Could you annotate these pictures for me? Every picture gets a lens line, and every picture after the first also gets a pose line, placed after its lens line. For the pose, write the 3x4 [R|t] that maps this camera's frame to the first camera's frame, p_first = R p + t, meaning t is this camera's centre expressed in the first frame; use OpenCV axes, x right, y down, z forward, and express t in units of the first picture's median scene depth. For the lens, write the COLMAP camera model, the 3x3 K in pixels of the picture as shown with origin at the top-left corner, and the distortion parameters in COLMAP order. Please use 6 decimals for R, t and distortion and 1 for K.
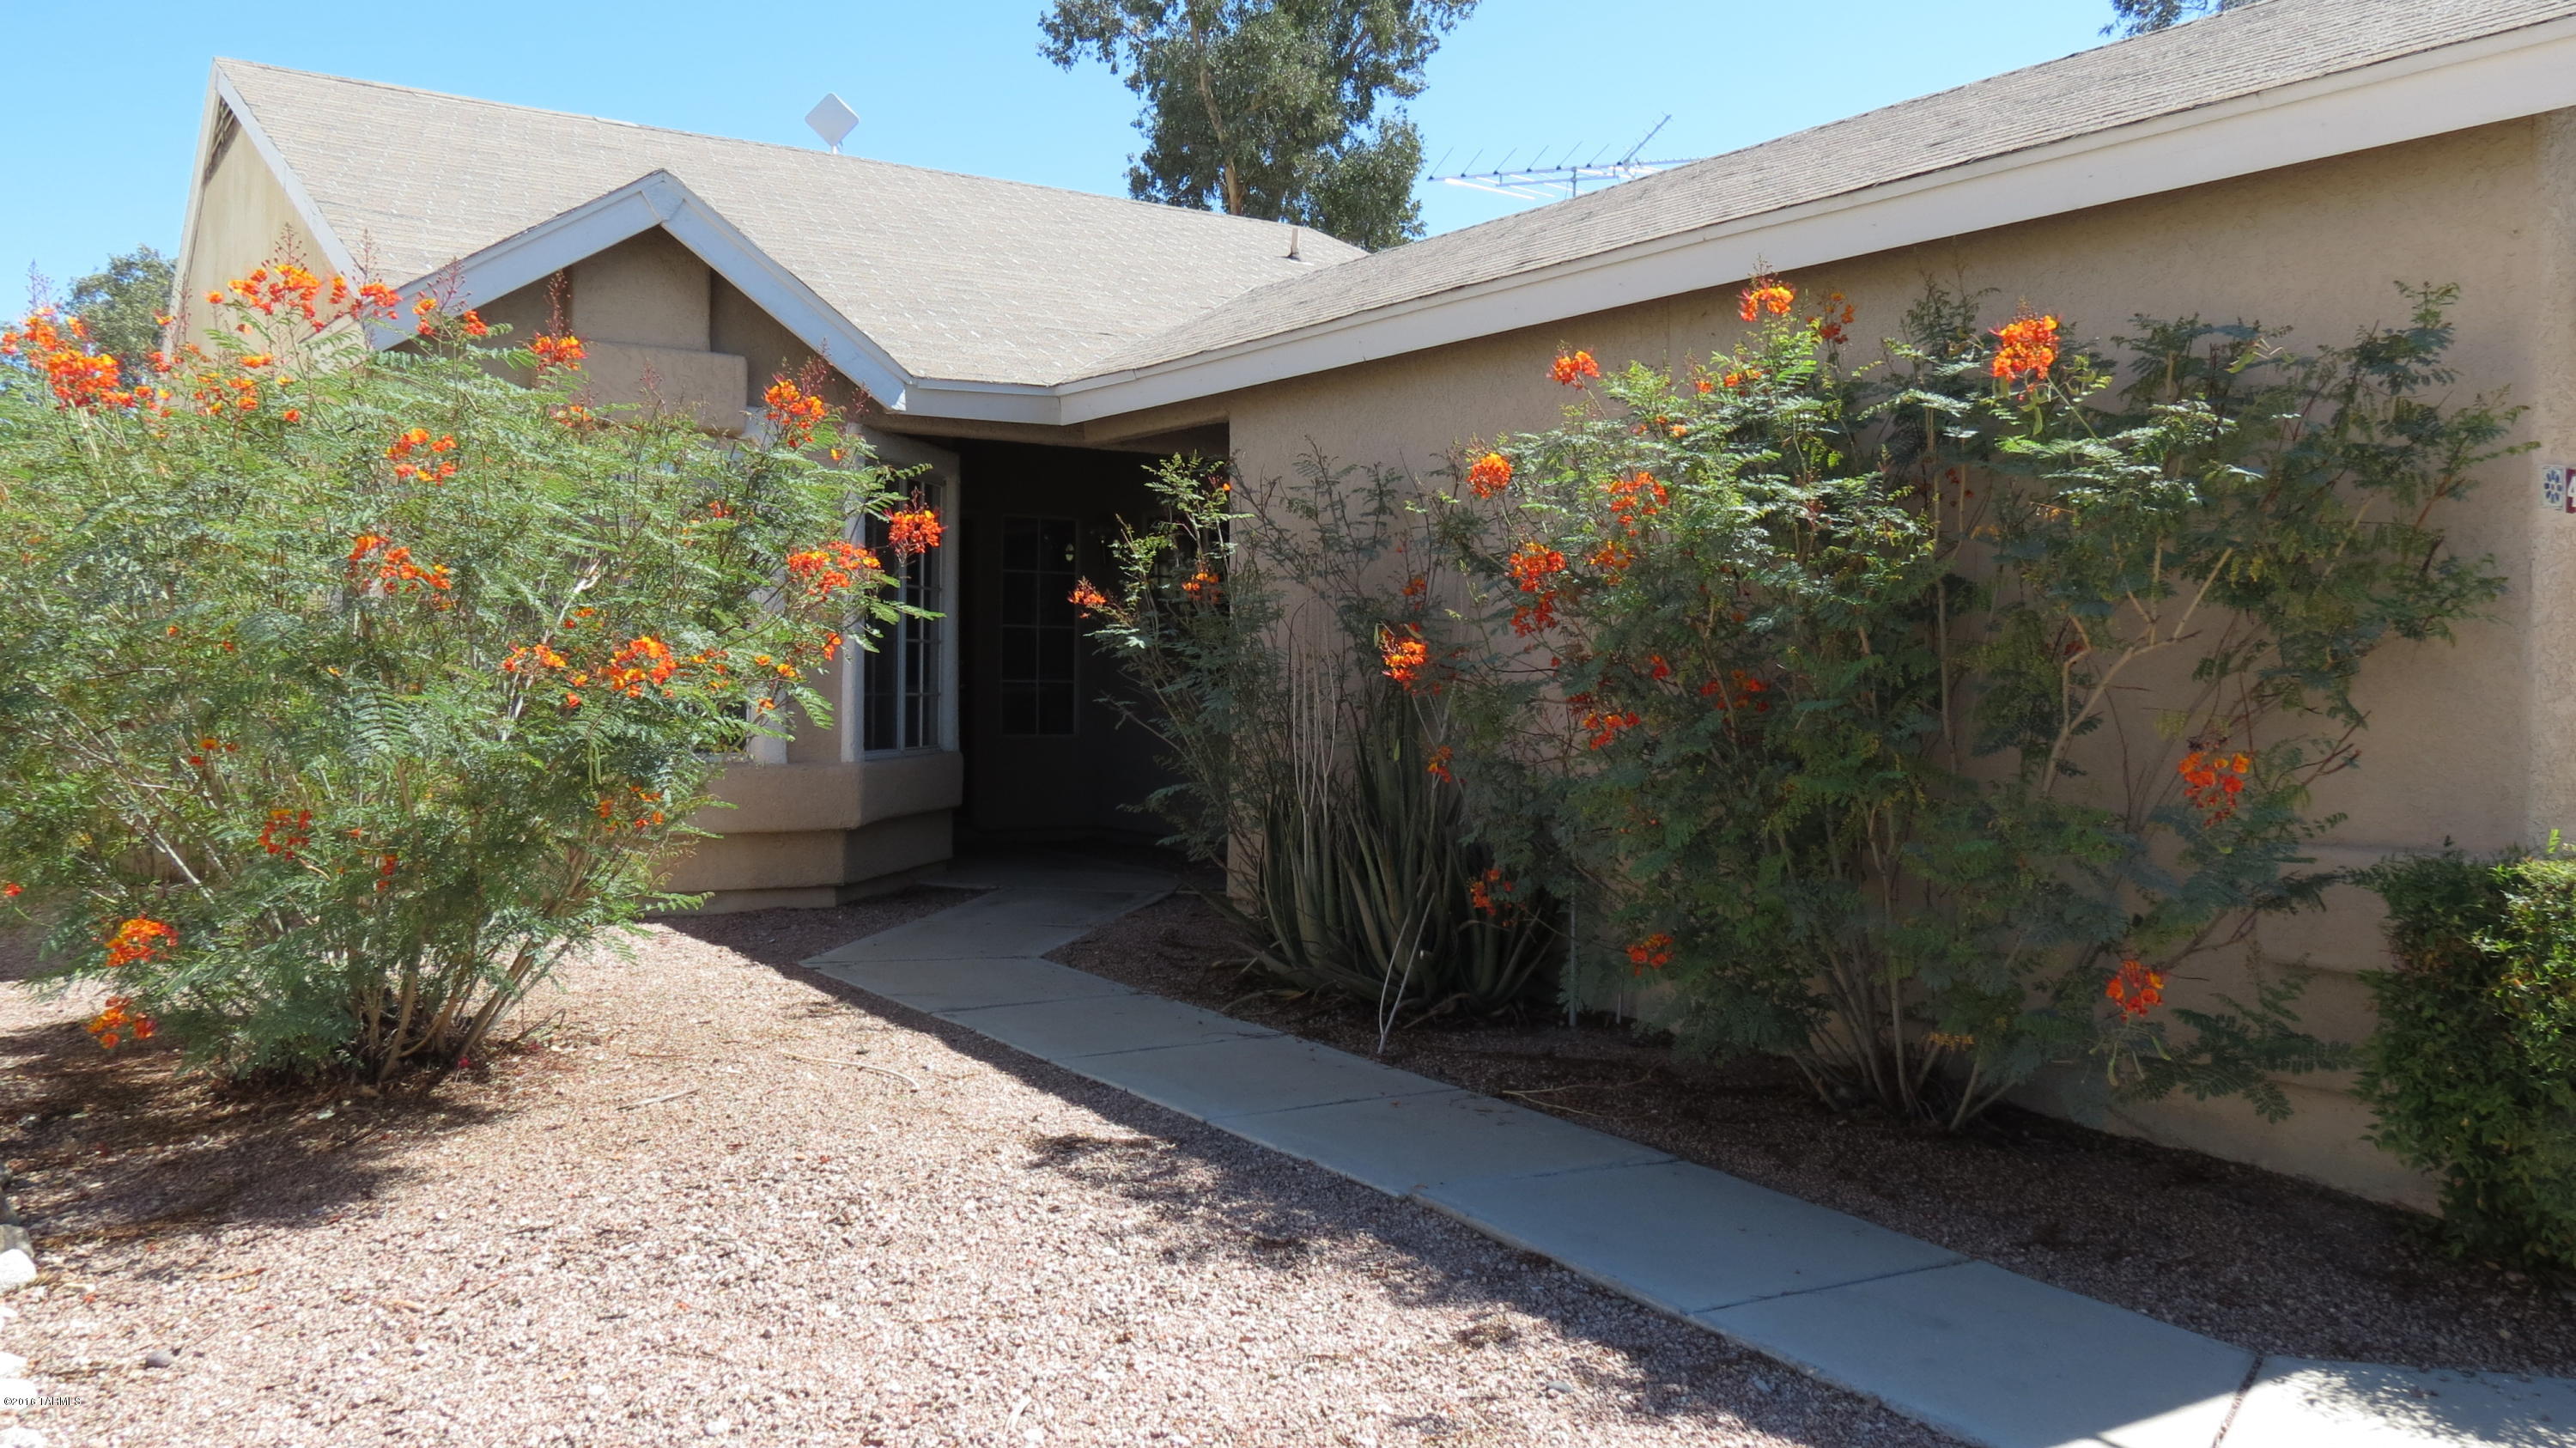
lens RADIAL K [[2207.4, 0, 1288.3], [0, 2207.4, 720.0], [0, 0, 1]] dist [-0.014001, -0.014189]
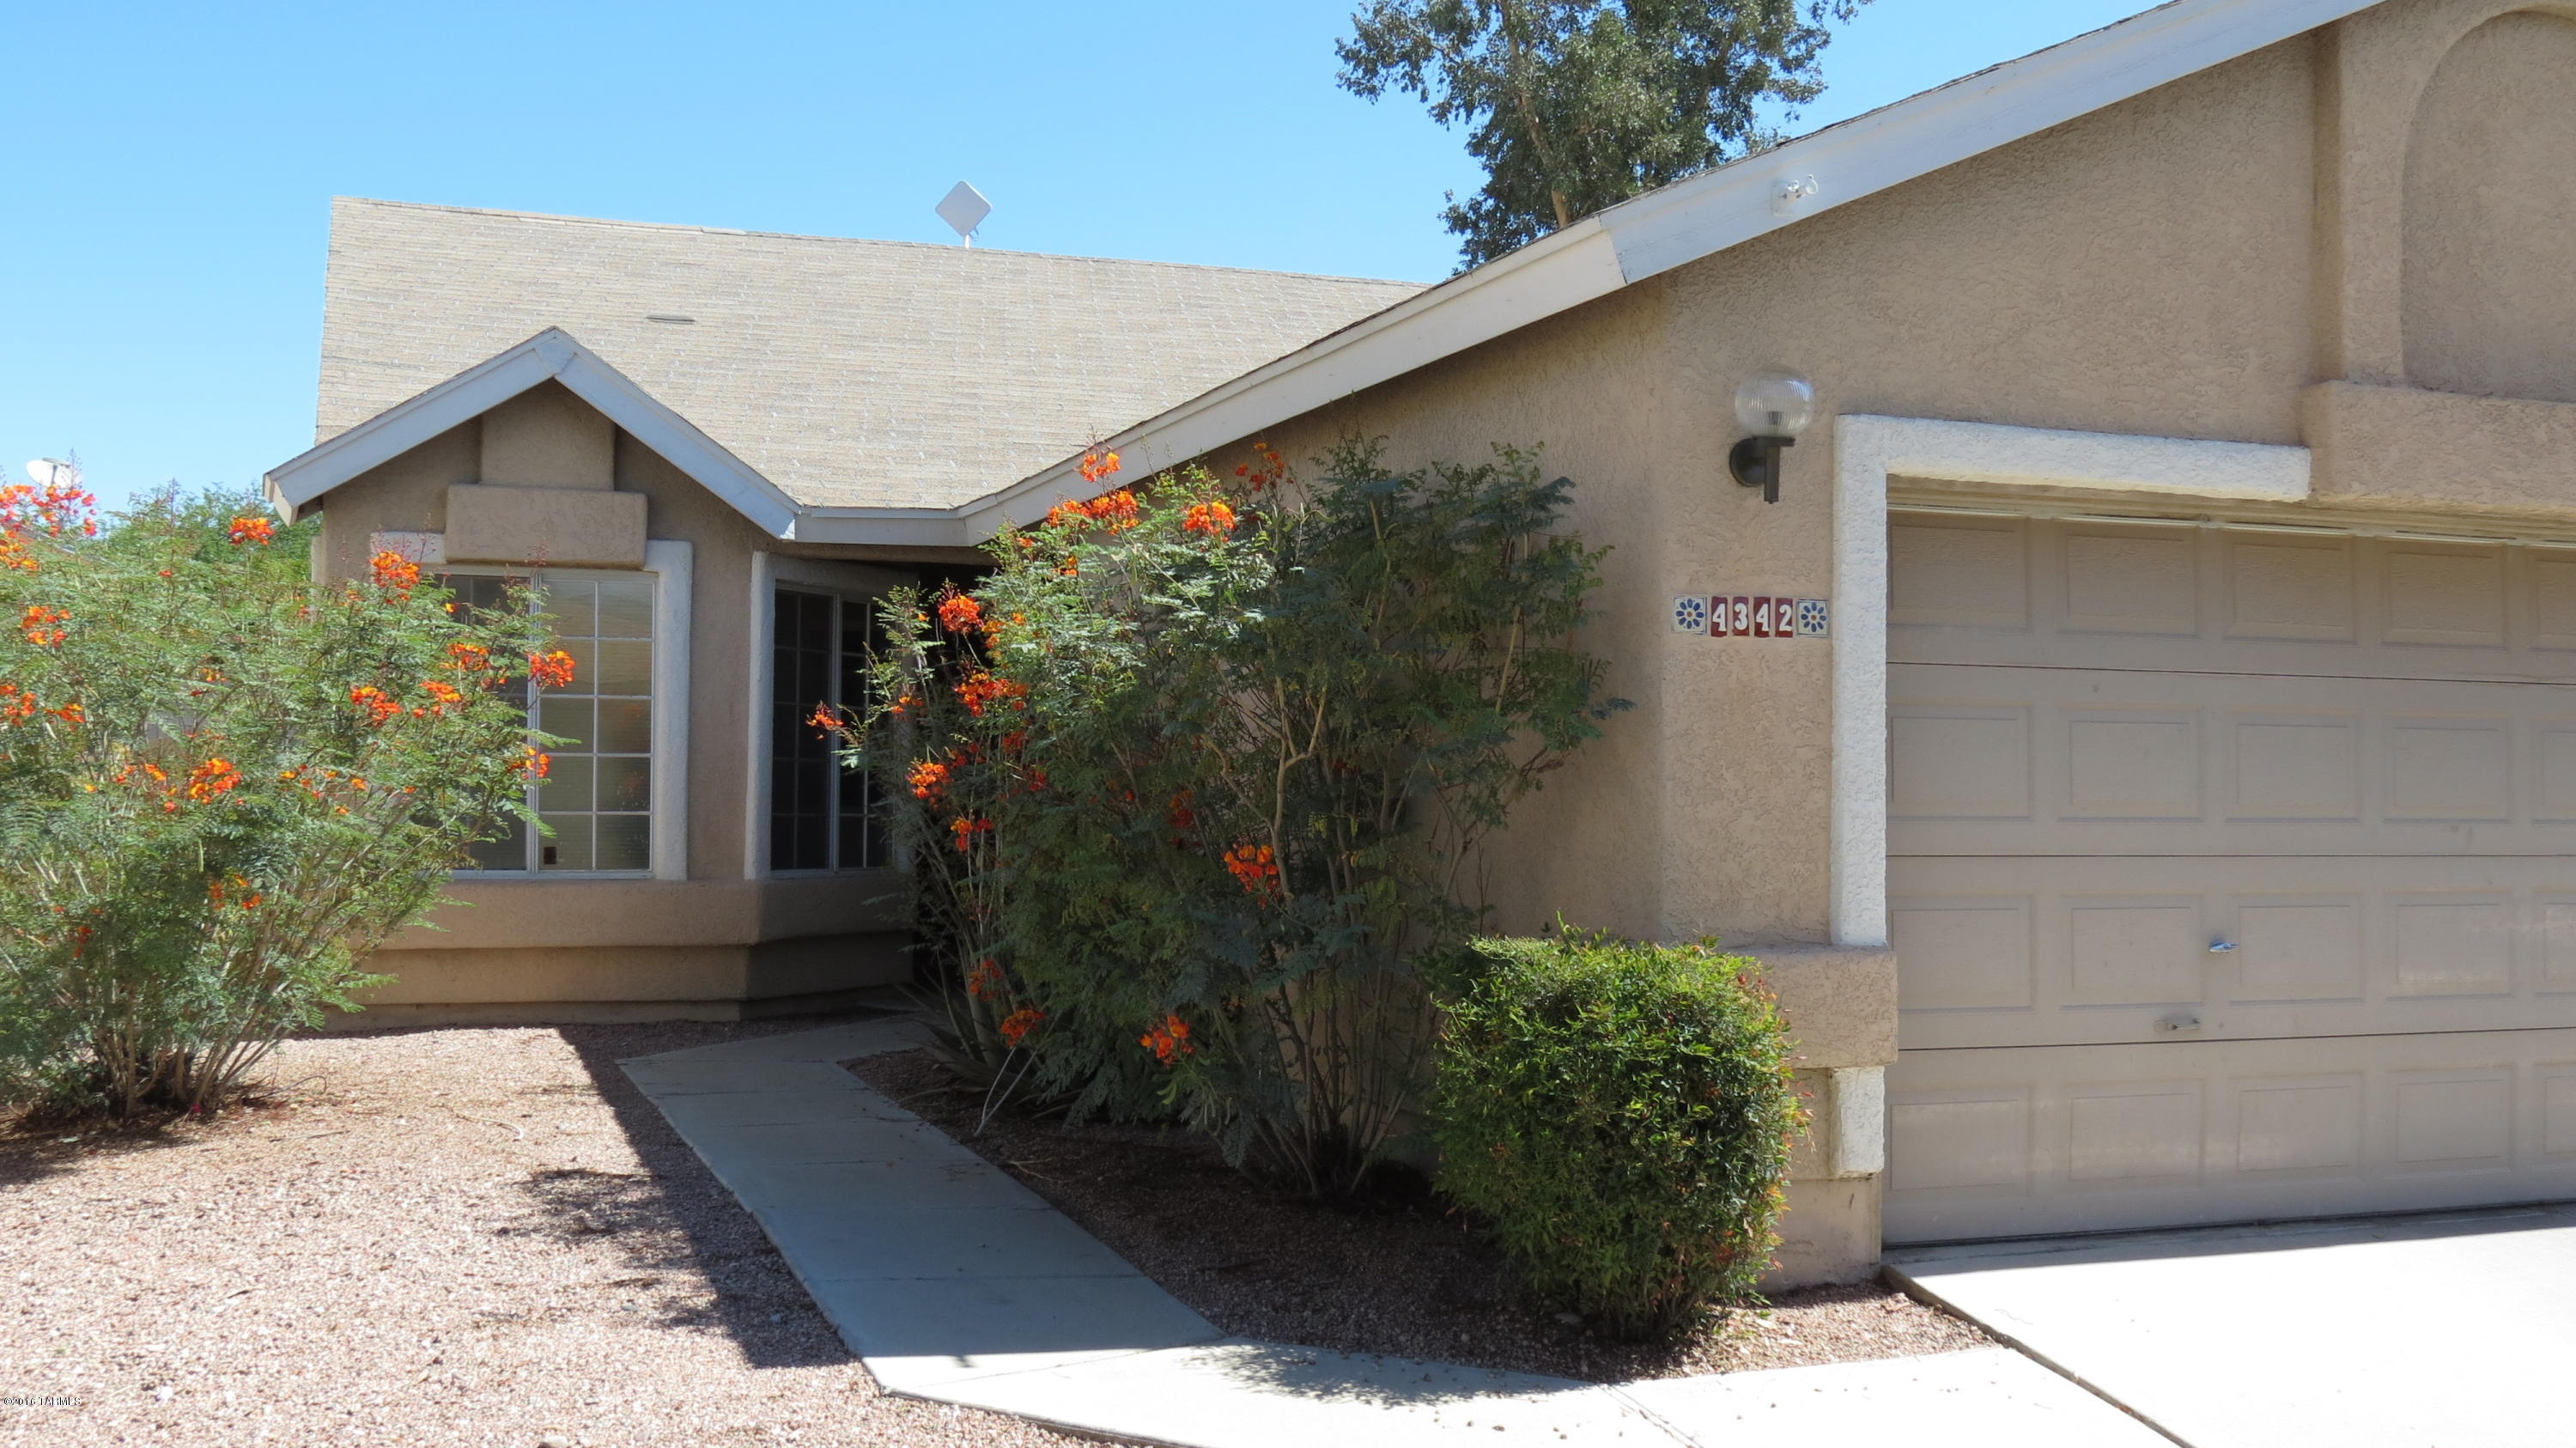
lens RADIAL K [[2938.5, 0, 1289.2], [0, 2938.5, 733.7], [0, 0, 1]] dist [-0.080225, 0.000000]
pose [[0.966325, -0.009271, -0.257157, 0.382689], [-0.002391, 0.998984, -0.045000, 0.011406], [0.257313, 0.044100, 0.965321, -0.249675]]
